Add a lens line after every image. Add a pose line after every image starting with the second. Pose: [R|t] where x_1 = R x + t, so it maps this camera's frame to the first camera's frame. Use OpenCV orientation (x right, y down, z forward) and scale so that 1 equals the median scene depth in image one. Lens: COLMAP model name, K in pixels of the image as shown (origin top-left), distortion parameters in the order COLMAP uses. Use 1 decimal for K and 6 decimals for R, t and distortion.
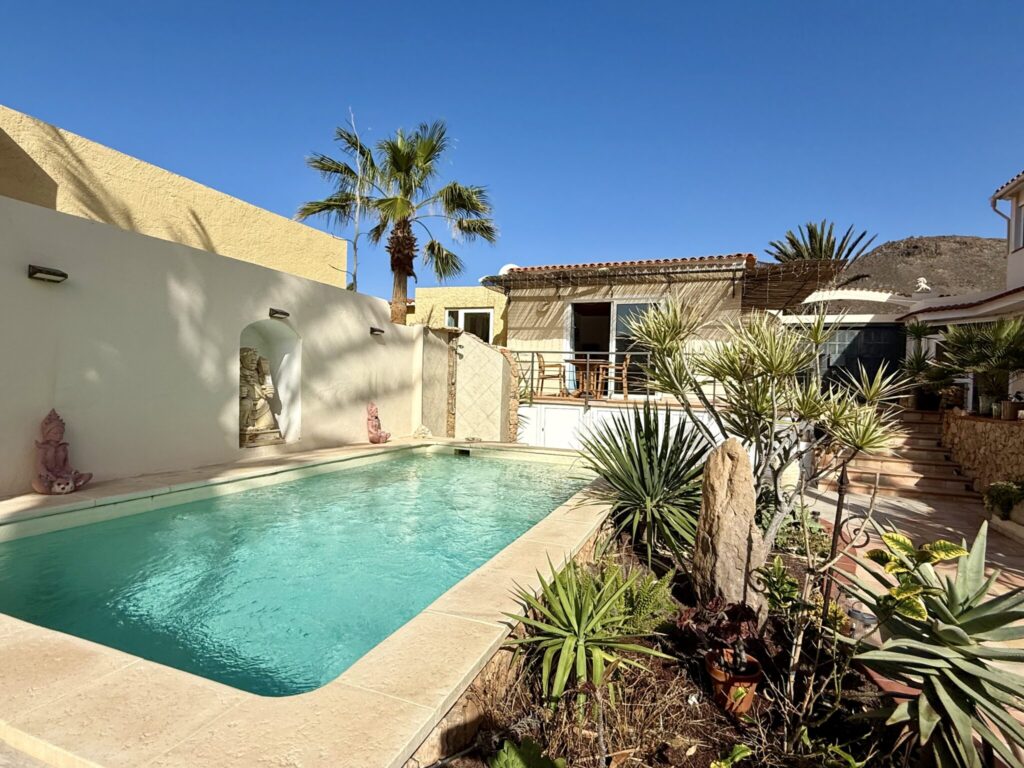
lens RADIAL K [[516.2, 0, 518.0], [0, 516.2, 386.9], [0, 0, 1]] dist [-0.005553, -0.000805]
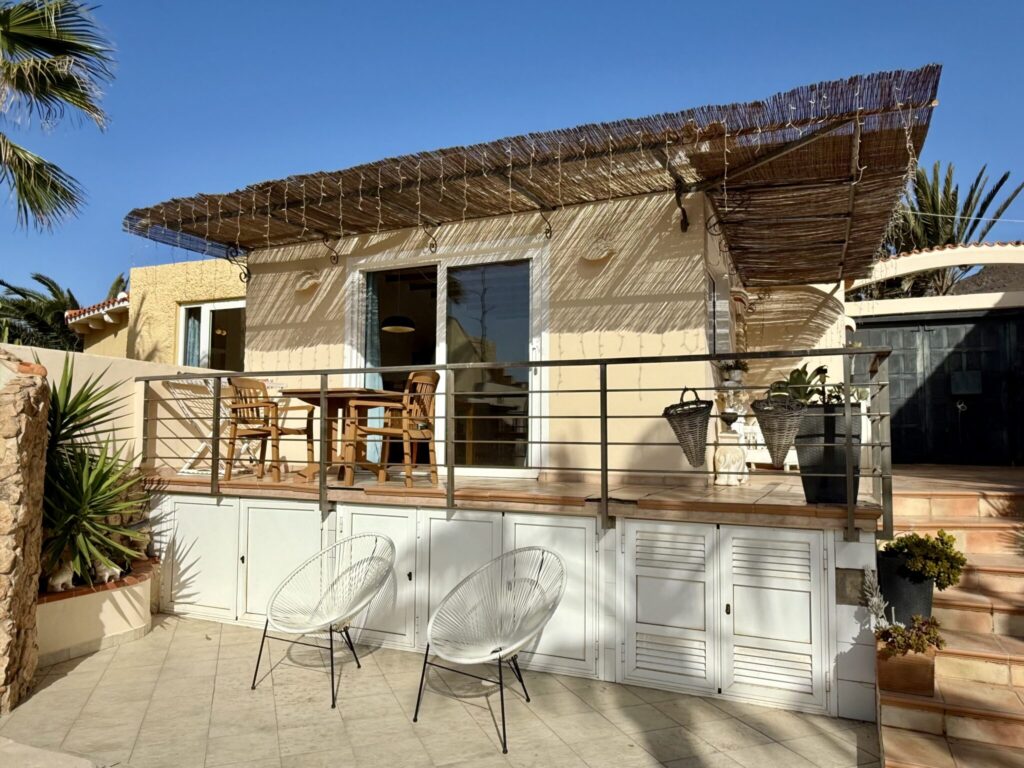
lens RADIAL K [[719.4, 0, 508.0], [0, 719.4, 390.4], [0, 0, 1]] dist [-0.002488, 0.003888]
pose [[0.999131, -0.028867, -0.030066, 0.272443], [0.026639, 0.997046, -0.072034, -0.005732], [0.032056, 0.071171, 0.996949, 0.398167]]
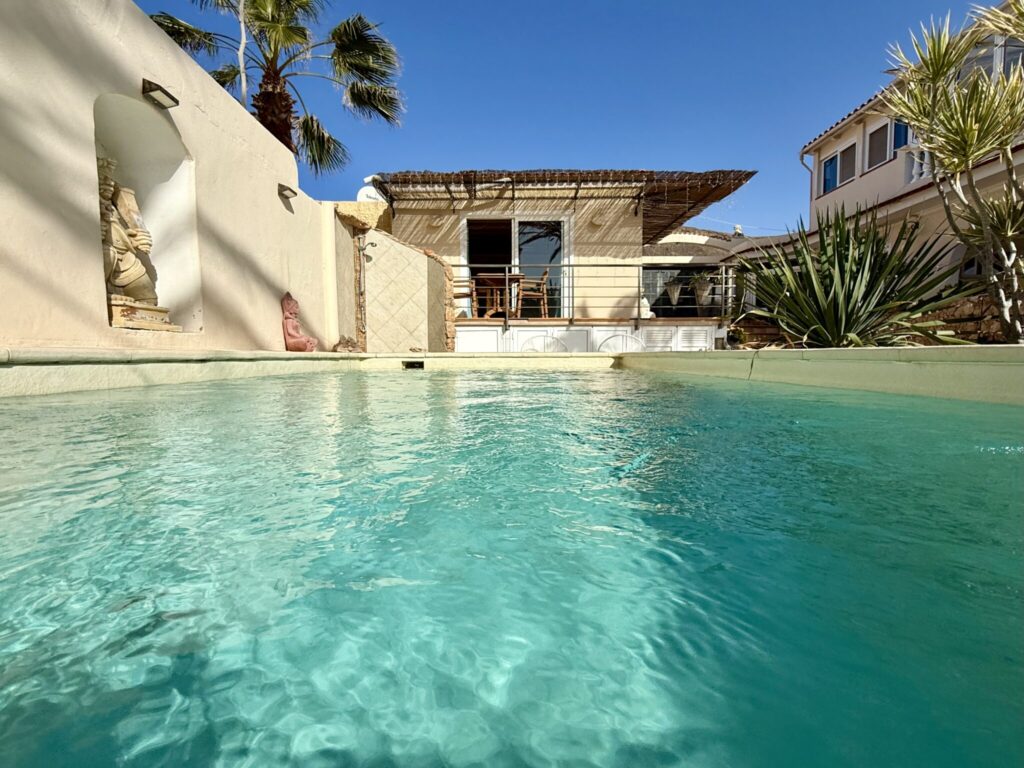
lens RADIAL K [[492.4, 0, 520.0], [0, 492.4, 381.6], [0, 0, 1]] dist [-0.001565, 0.000051]
pose [[0.926465, -0.058350, 0.371831, -0.156047], [0.035258, 0.997020, 0.068608, 0.069954], [-0.374727, -0.050453, 0.925762, 0.172347]]
